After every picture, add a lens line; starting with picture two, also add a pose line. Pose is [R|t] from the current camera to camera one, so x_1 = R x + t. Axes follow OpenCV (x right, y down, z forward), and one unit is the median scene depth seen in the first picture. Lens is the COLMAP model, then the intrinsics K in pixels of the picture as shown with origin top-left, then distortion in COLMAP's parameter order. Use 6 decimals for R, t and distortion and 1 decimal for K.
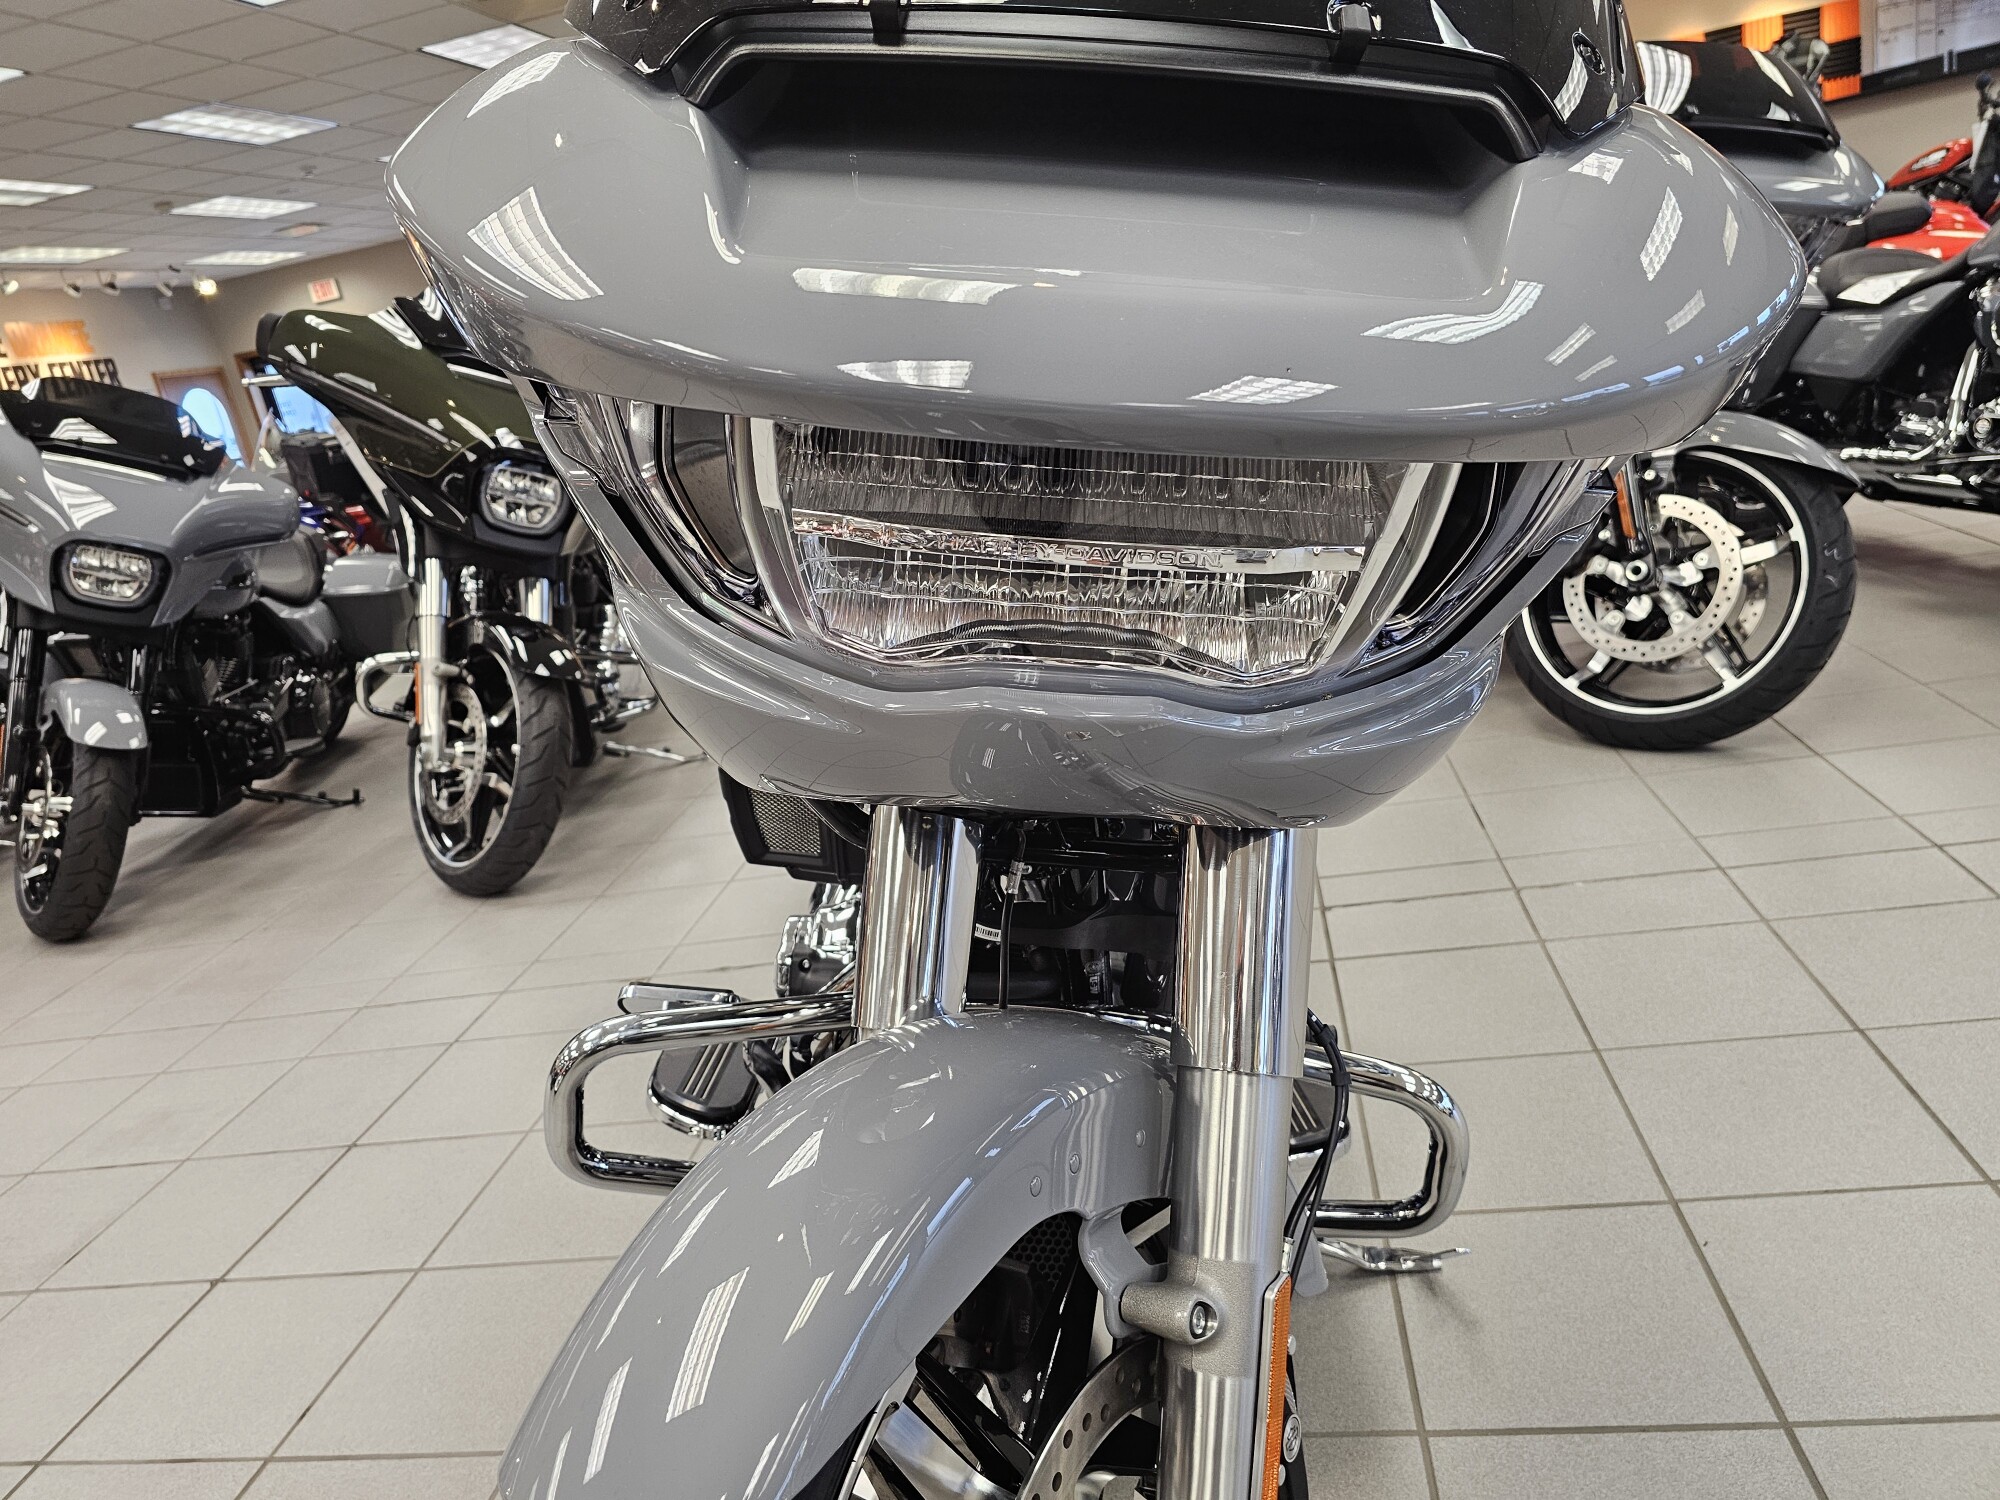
lens RADIAL K [[1348.6, 0, 998.1], [0, 1348.6, 748.8], [0, 0, 1]] dist [0.013586, -0.019197]
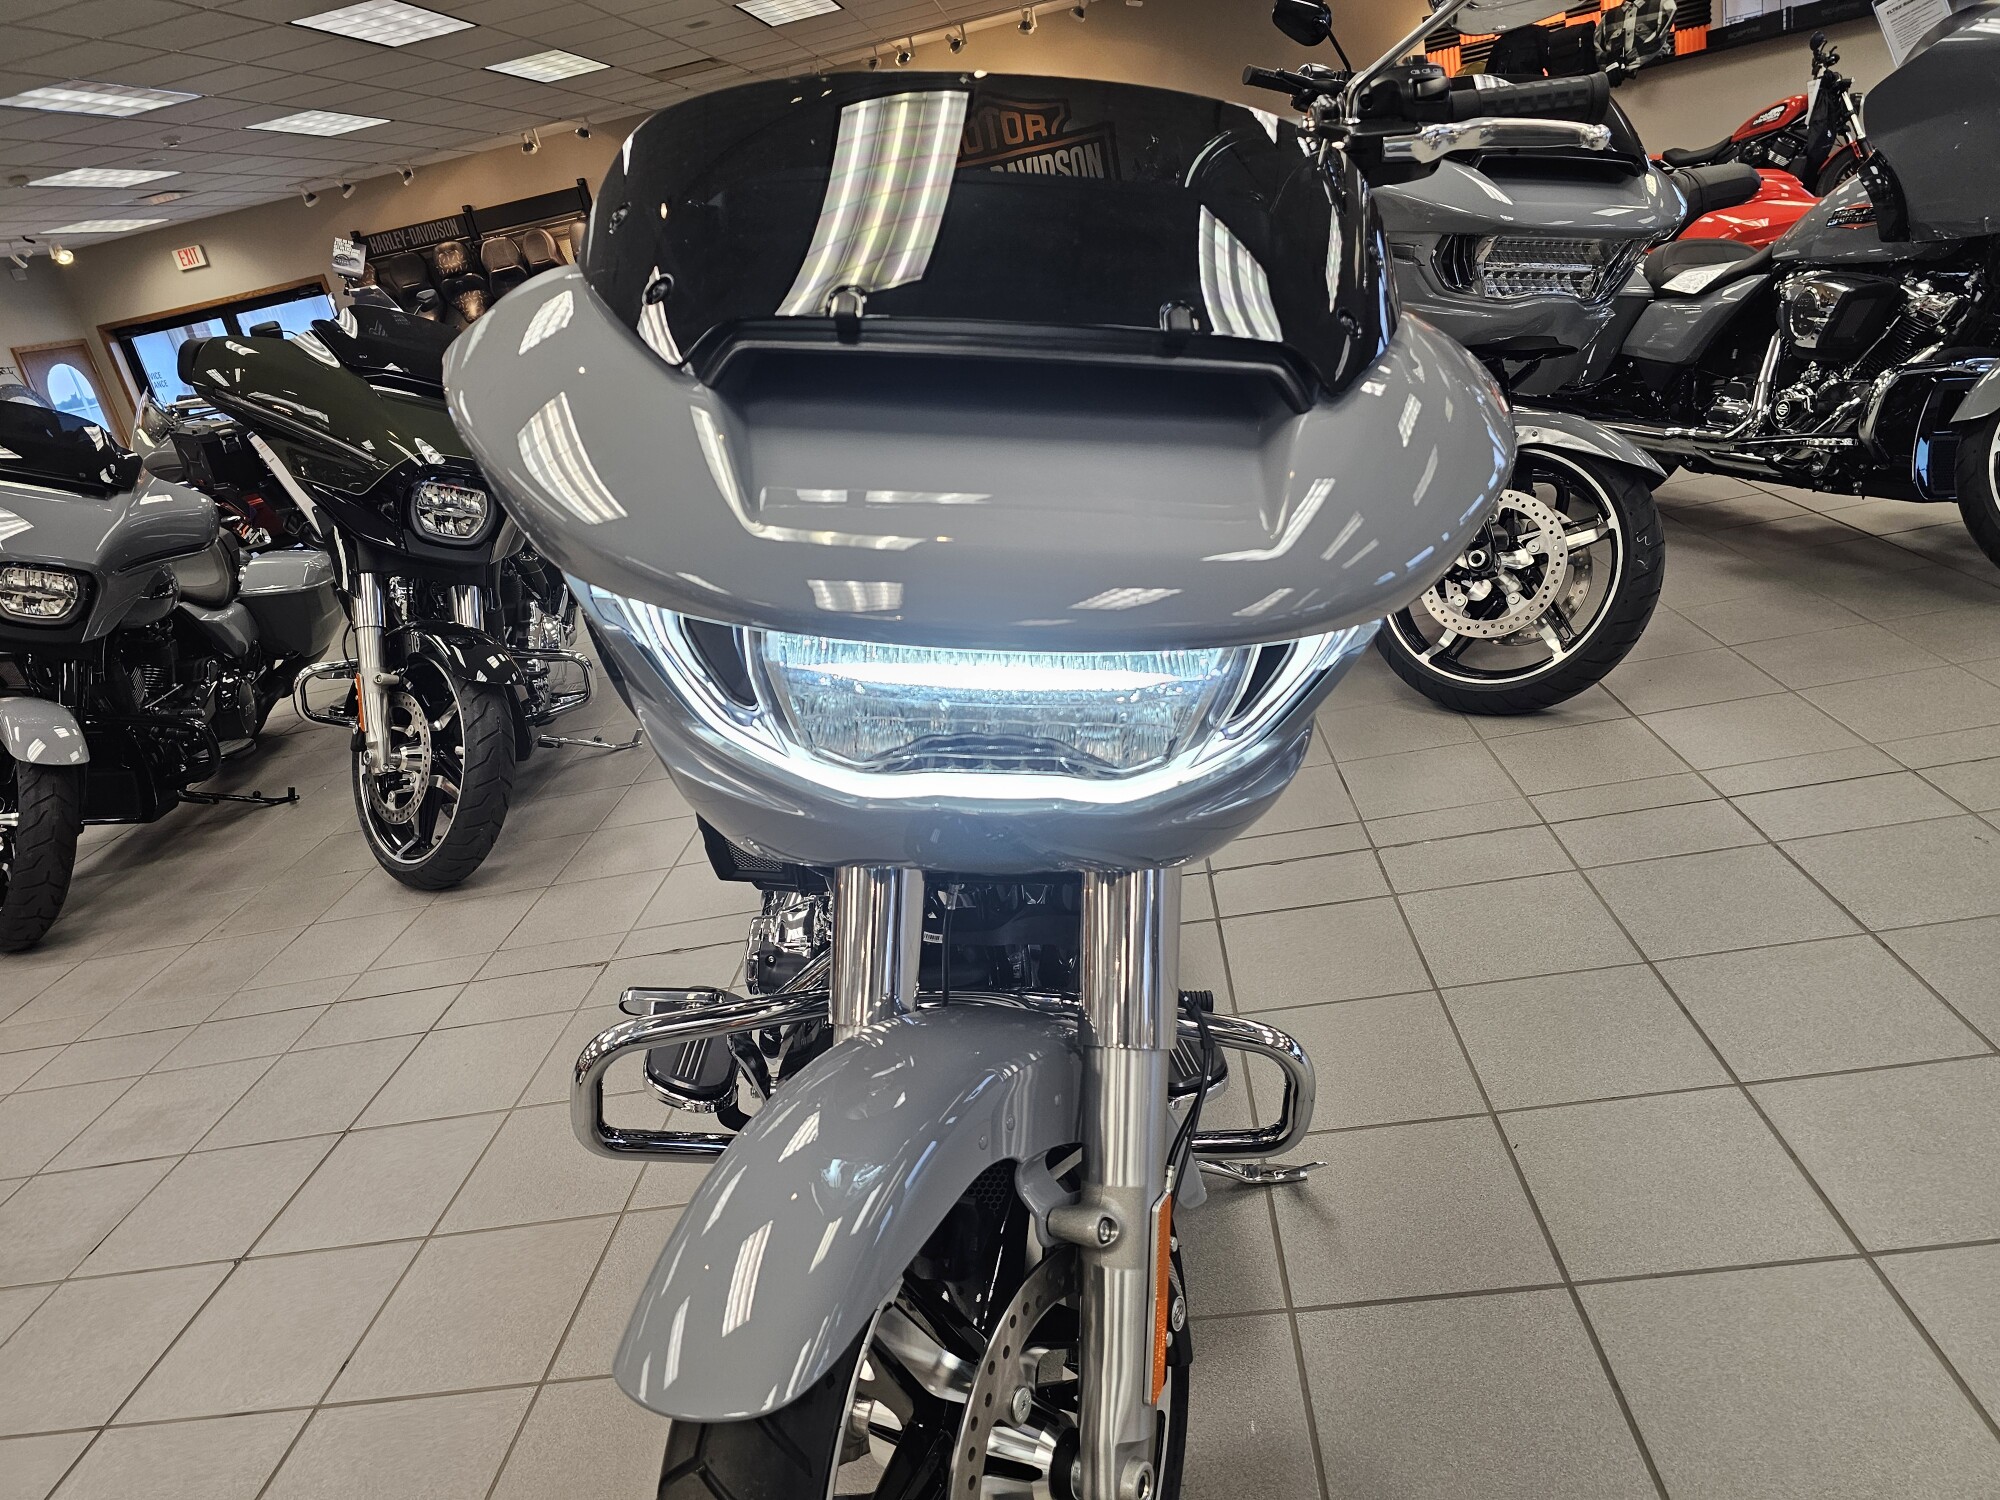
lens RADIAL K [[1371.0, 0, 1000.0], [0, 1371.0, 750.0], [0, 0, 1]] dist [0.033469, -0.036513]
pose [[0.996613, -0.041445, 0.071024, -0.011715], [0.037643, 0.997827, 0.054068, -0.046172], [-0.073111, -0.051211, 0.996008, -0.115399]]
